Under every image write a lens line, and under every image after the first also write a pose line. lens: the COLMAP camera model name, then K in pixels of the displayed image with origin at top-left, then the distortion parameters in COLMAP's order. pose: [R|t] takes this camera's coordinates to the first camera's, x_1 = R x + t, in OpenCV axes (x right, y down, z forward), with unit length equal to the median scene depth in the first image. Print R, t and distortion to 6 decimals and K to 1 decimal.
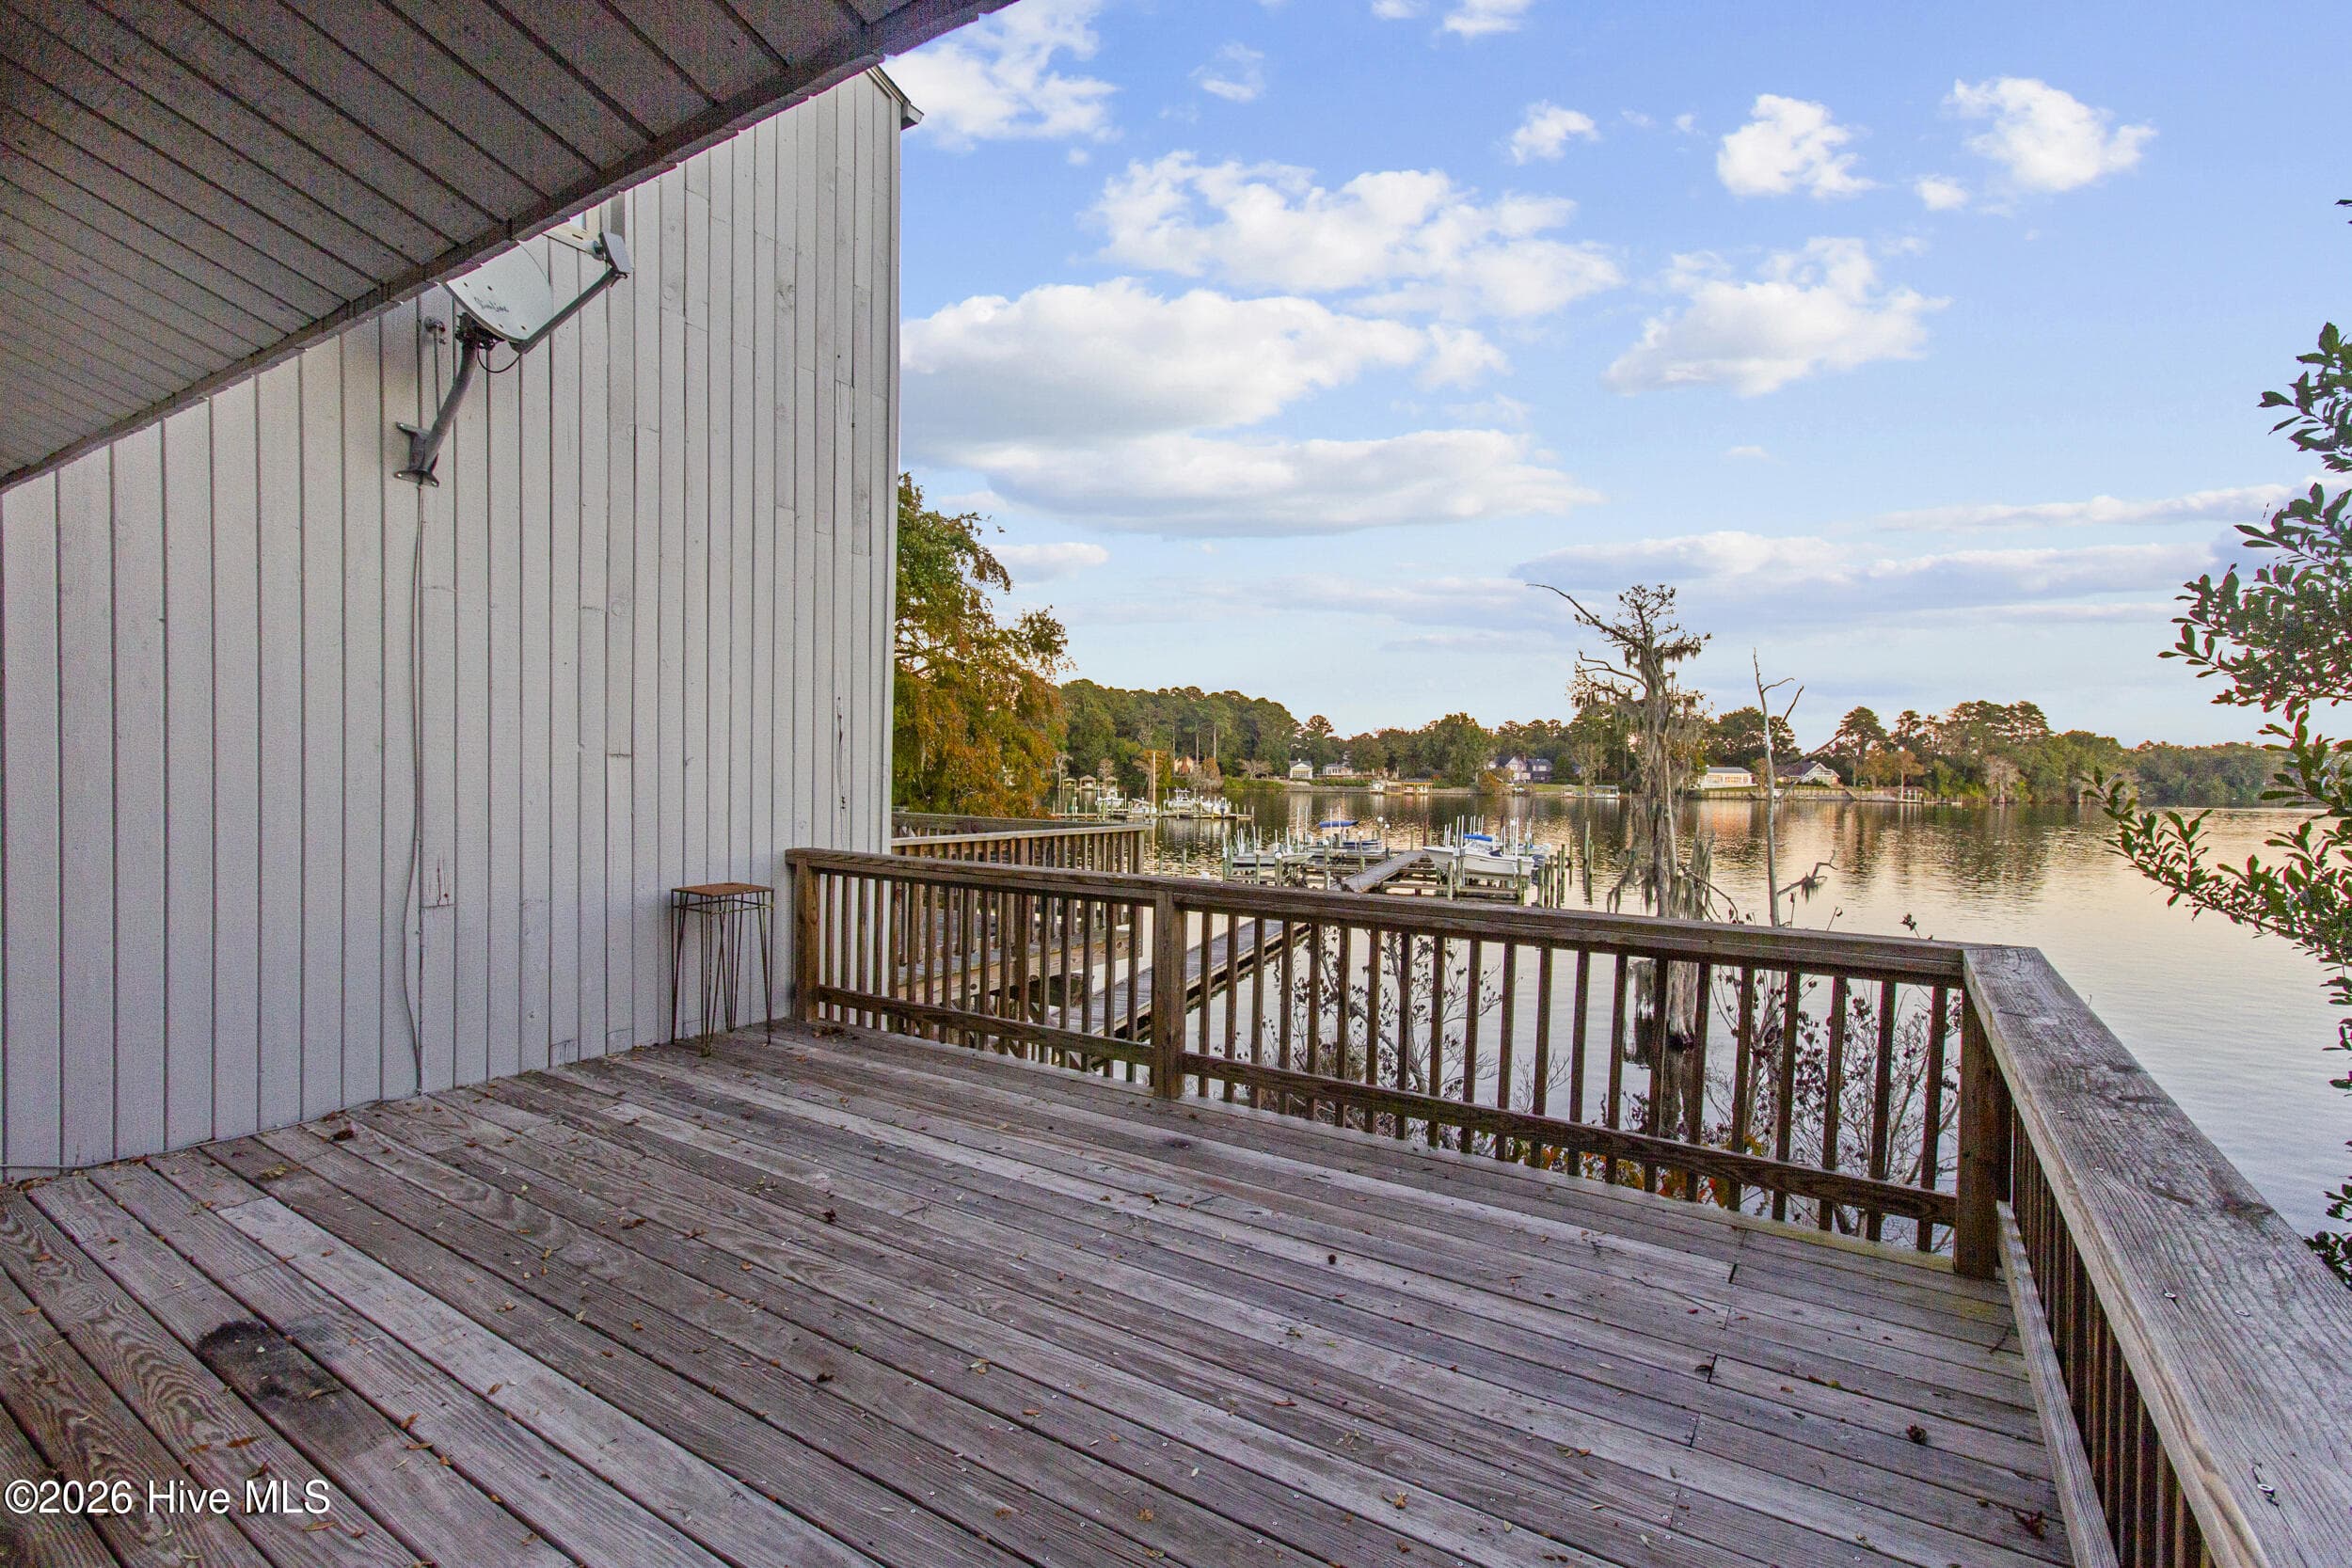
lens RADIAL K [[1097.6, 0, 1182.0], [0, 1097.6, 792.8], [0, 0, 1]] dist [0.002295, 0.001836]
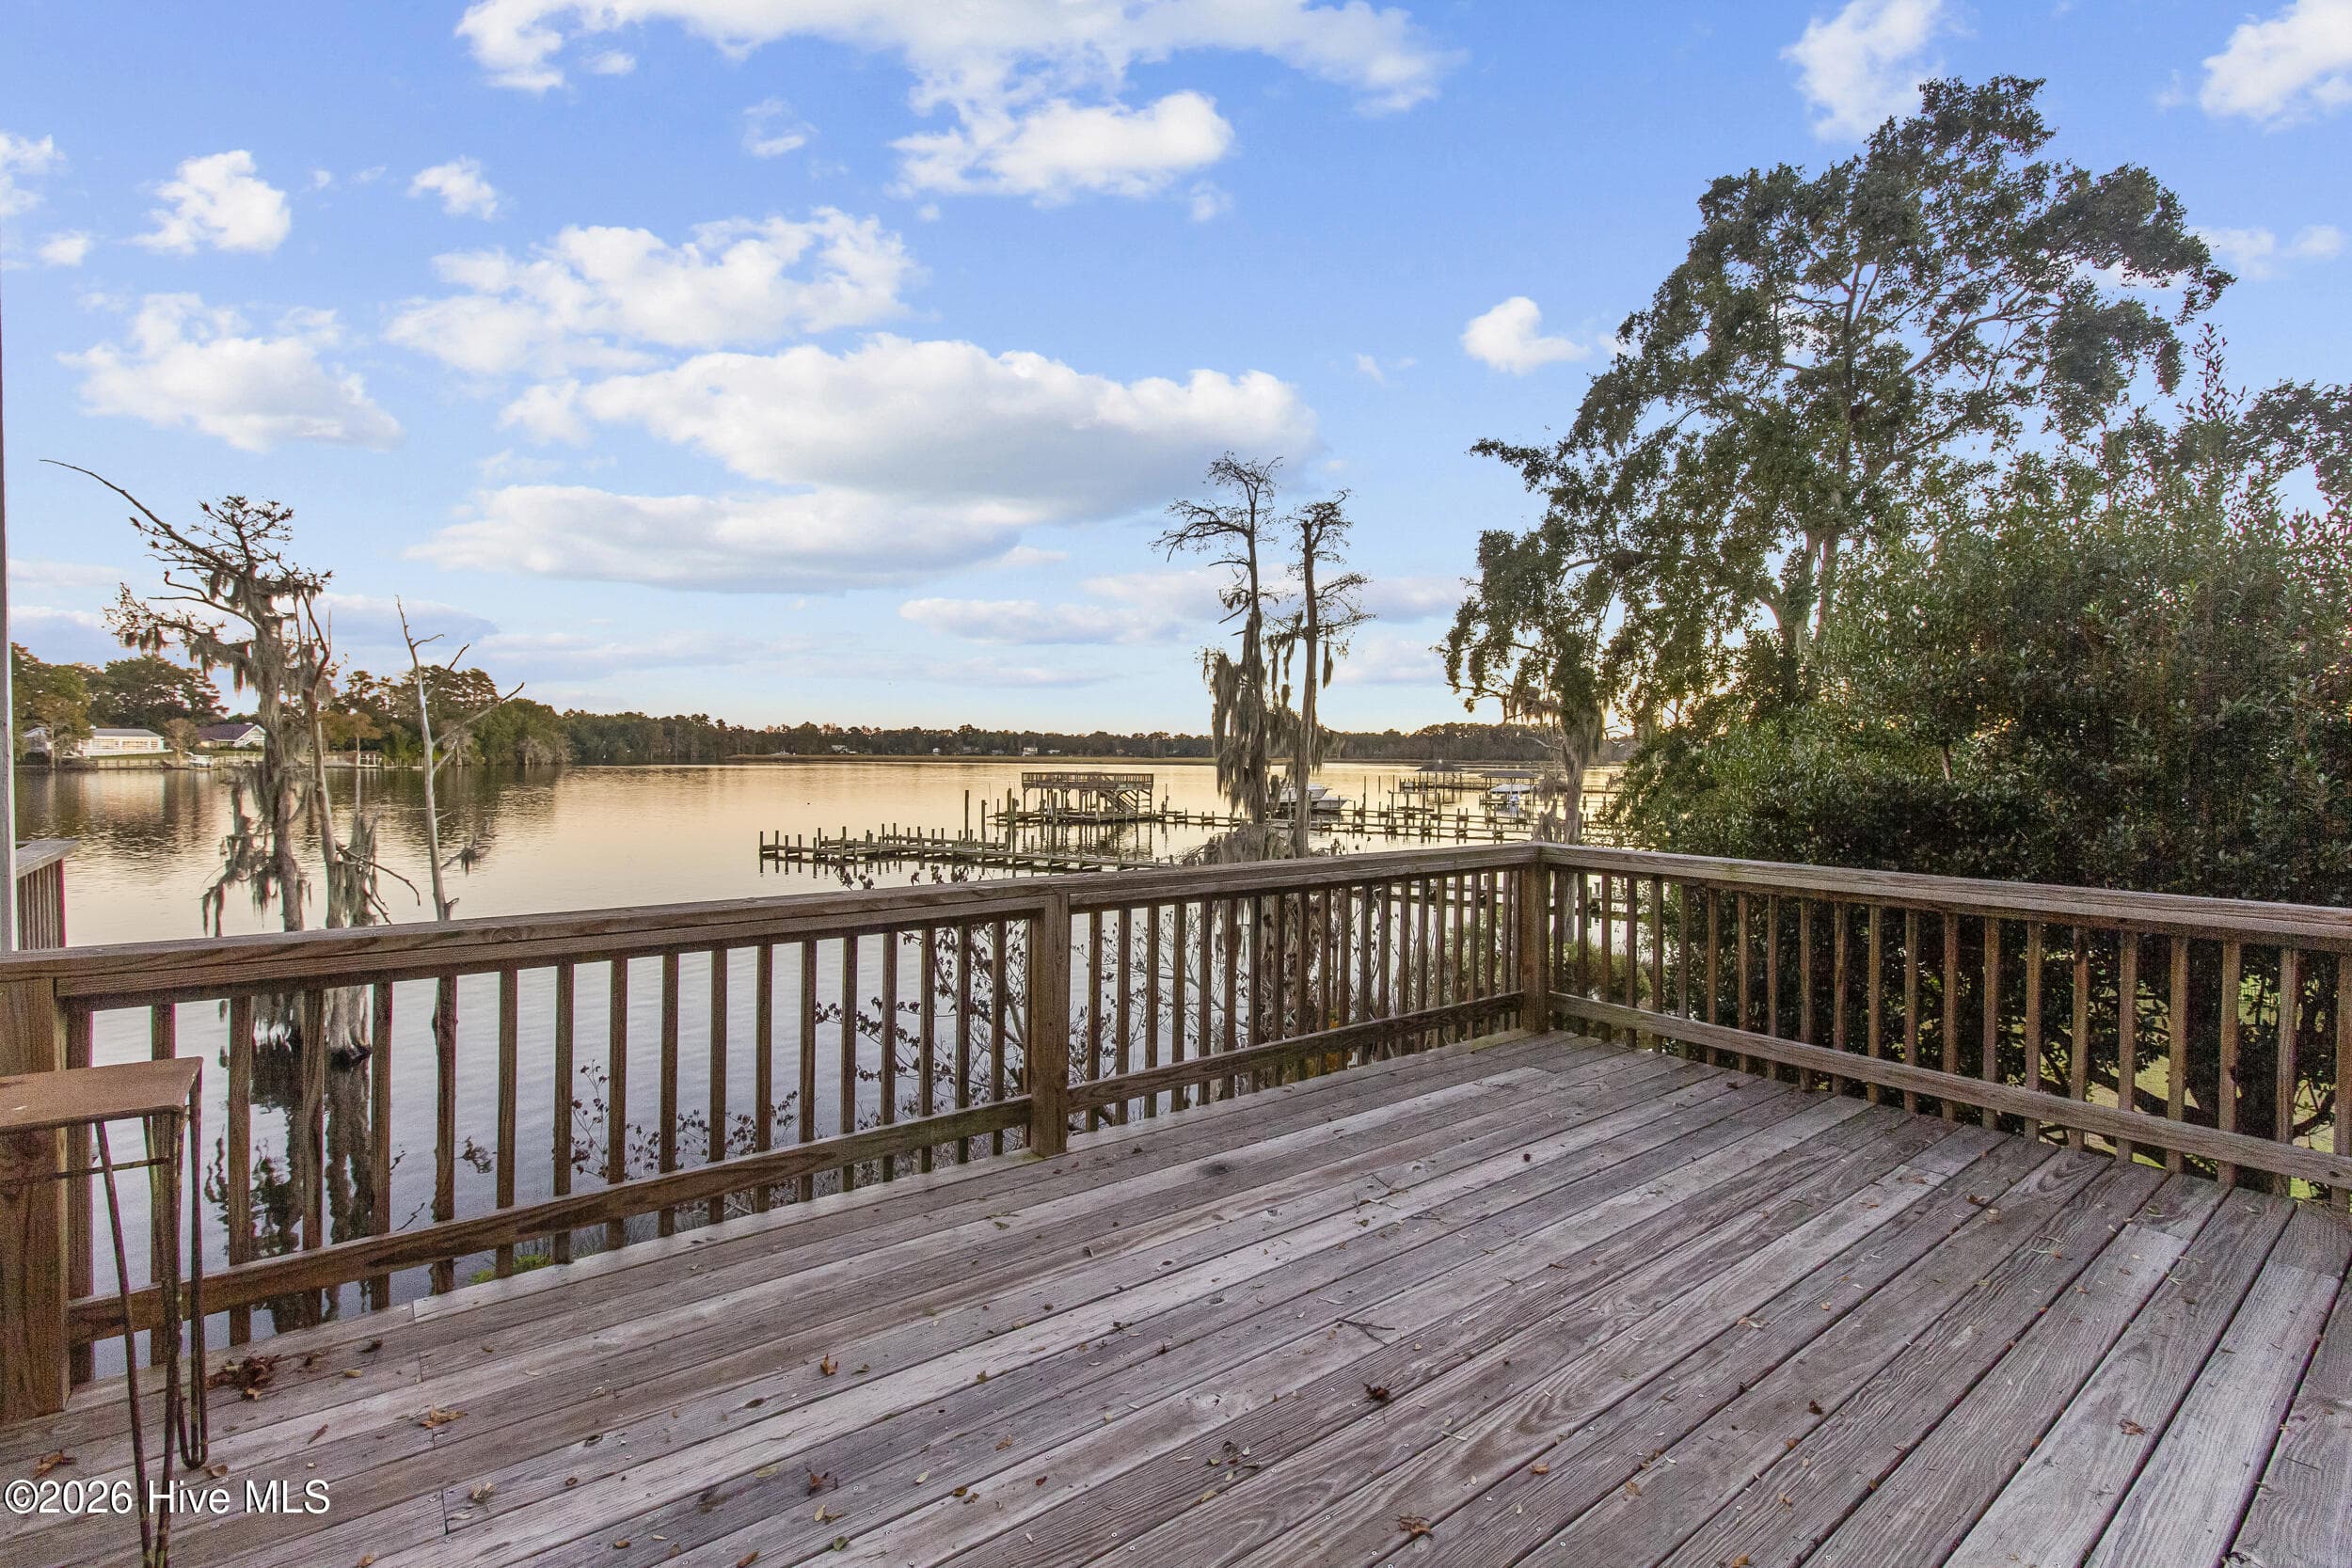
lens RADIAL K [[1097.6, 0, 1205.6], [0, 1097.6, 775.8], [0, 0, 1]] dist [0.002295, 0.001836]
pose [[0.306179, -0.032091, 0.951433, -0.145814], [0.015462, 0.999467, 0.028735, -0.003155], [-0.951848, 0.005913, 0.306512, 0.130785]]
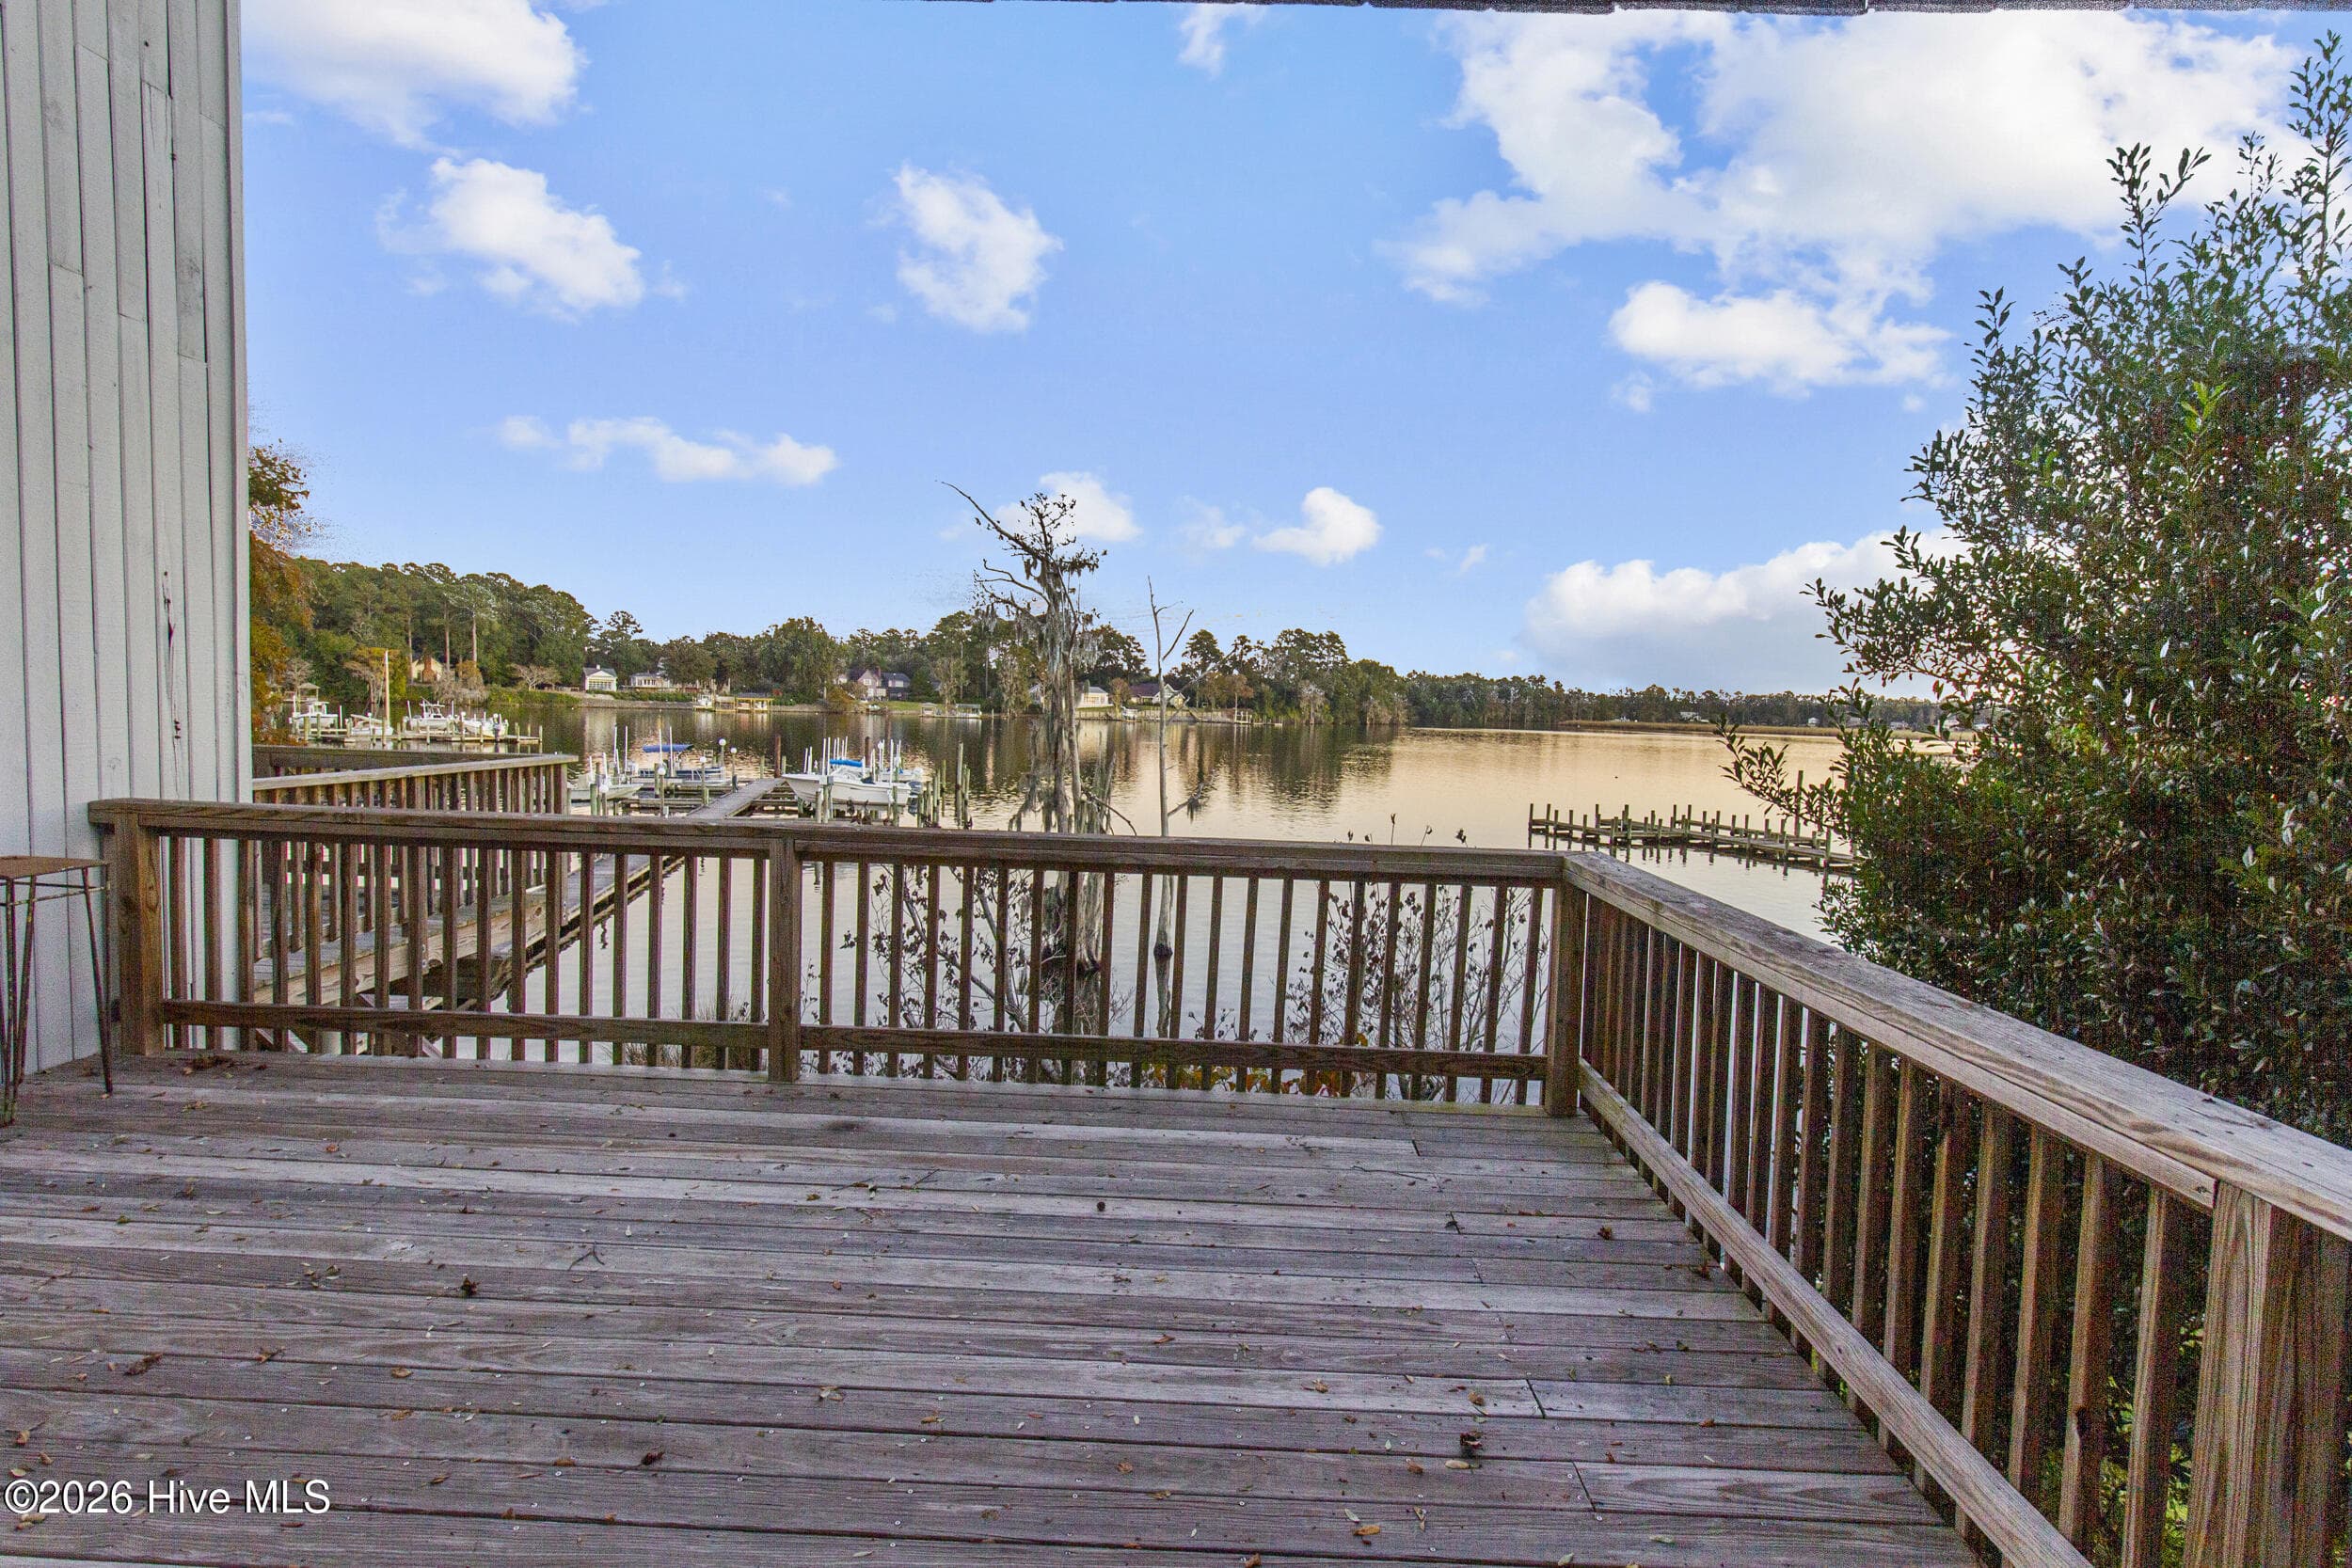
lens RADIAL K [[1262.6, 0, 1197.6], [0, 1262.6, 784.9], [0, 0, 1]] dist [0.002137, -0.003346]
pose [[0.849944, -0.022288, 0.526401, -0.050336], [-0.008717, 0.998373, 0.056345, -0.001596], [-0.526801, -0.052479, 0.848367, 0.003474]]
